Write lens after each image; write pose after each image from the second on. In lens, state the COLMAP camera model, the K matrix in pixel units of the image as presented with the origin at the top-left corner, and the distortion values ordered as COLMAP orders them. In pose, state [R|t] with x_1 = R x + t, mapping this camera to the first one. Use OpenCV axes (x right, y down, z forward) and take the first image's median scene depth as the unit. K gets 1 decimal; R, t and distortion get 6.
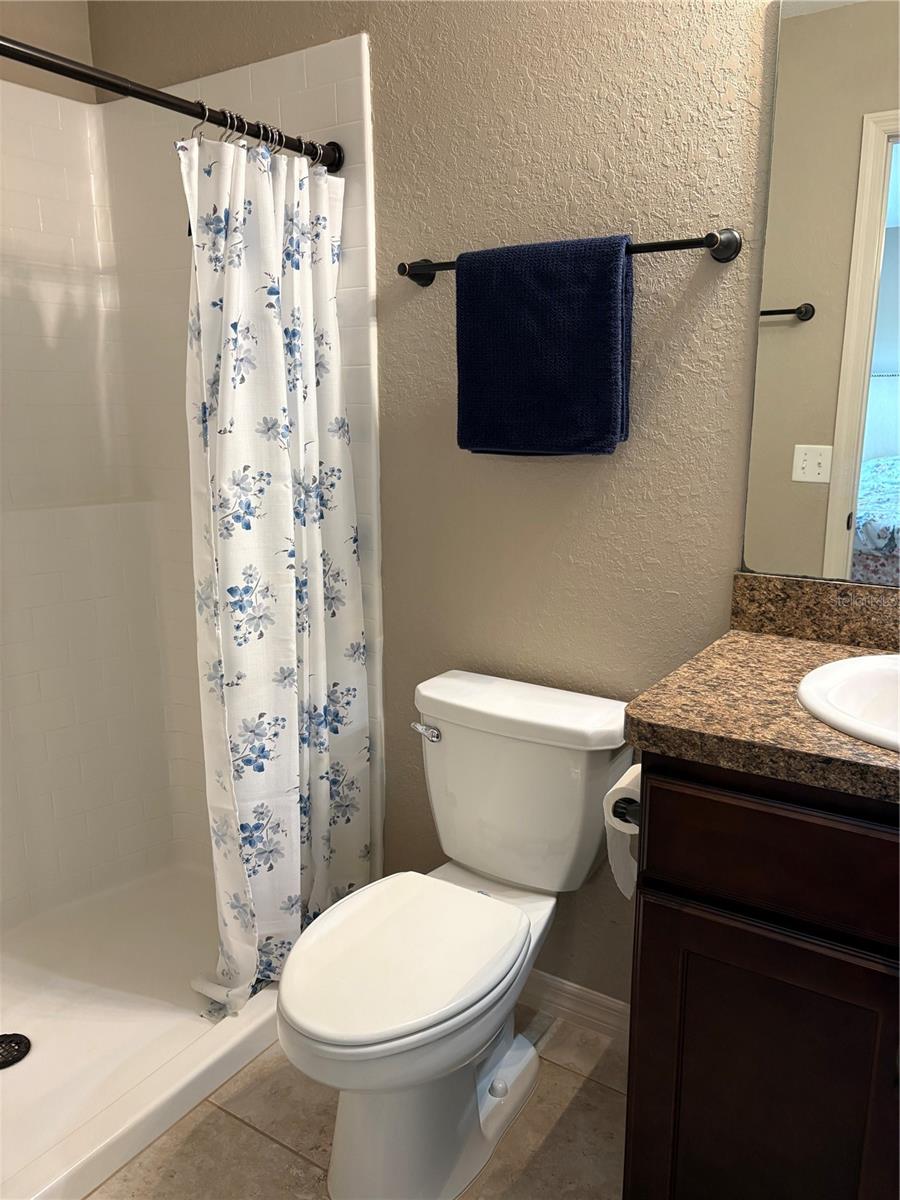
lens RADIAL K [[915.6, 0, 453.1], [0, 915.6, 599.0], [0, 0, 1]] dist [0.042084, -0.046484]
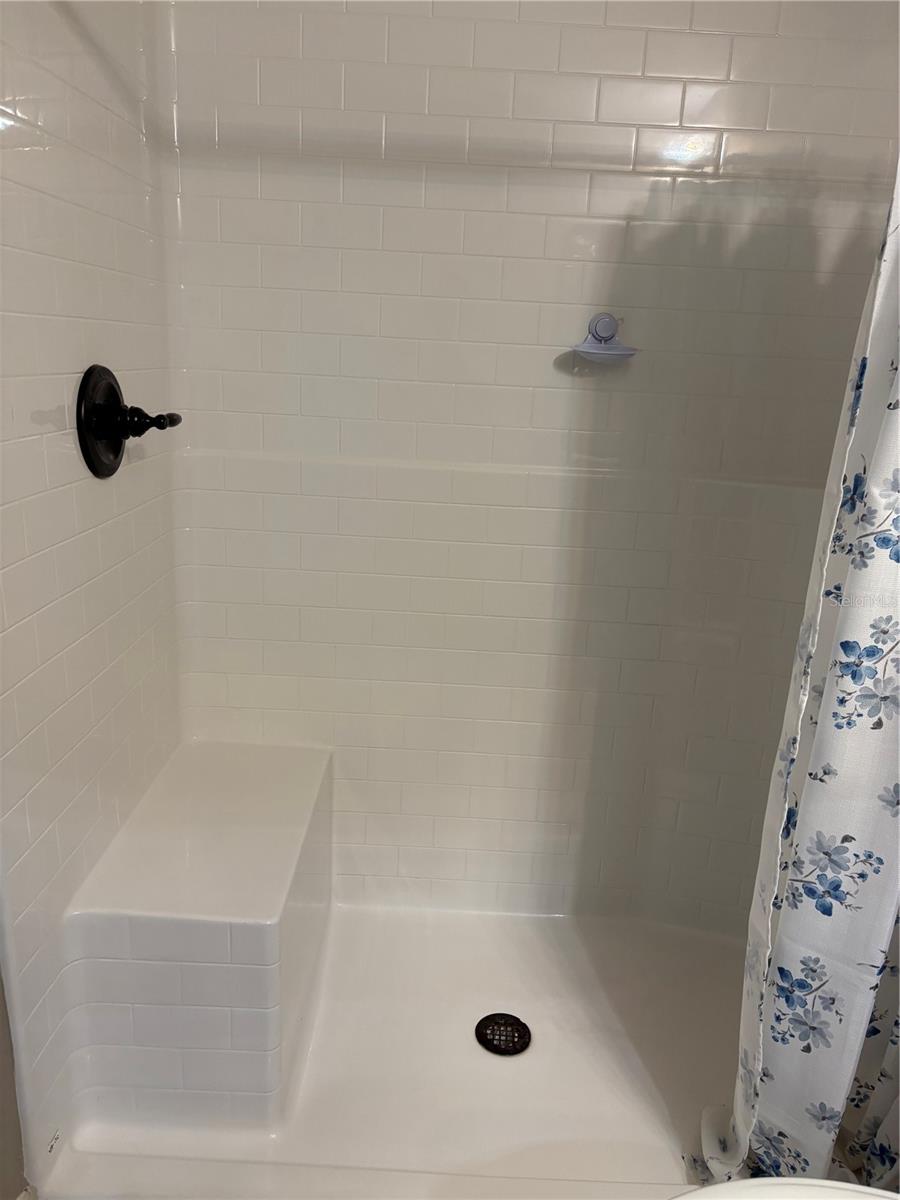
lens RADIAL K [[915.6, 0, 445.7], [0, 915.6, 602.1], [0, 0, 1]] dist [0.042084, -0.046484]
pose [[0.530538, 0.263564, -0.805645, 0.128784], [-0.228220, 0.959751, 0.163690, -0.079802], [0.816361, 0.097020, 0.569335, 0.369773]]
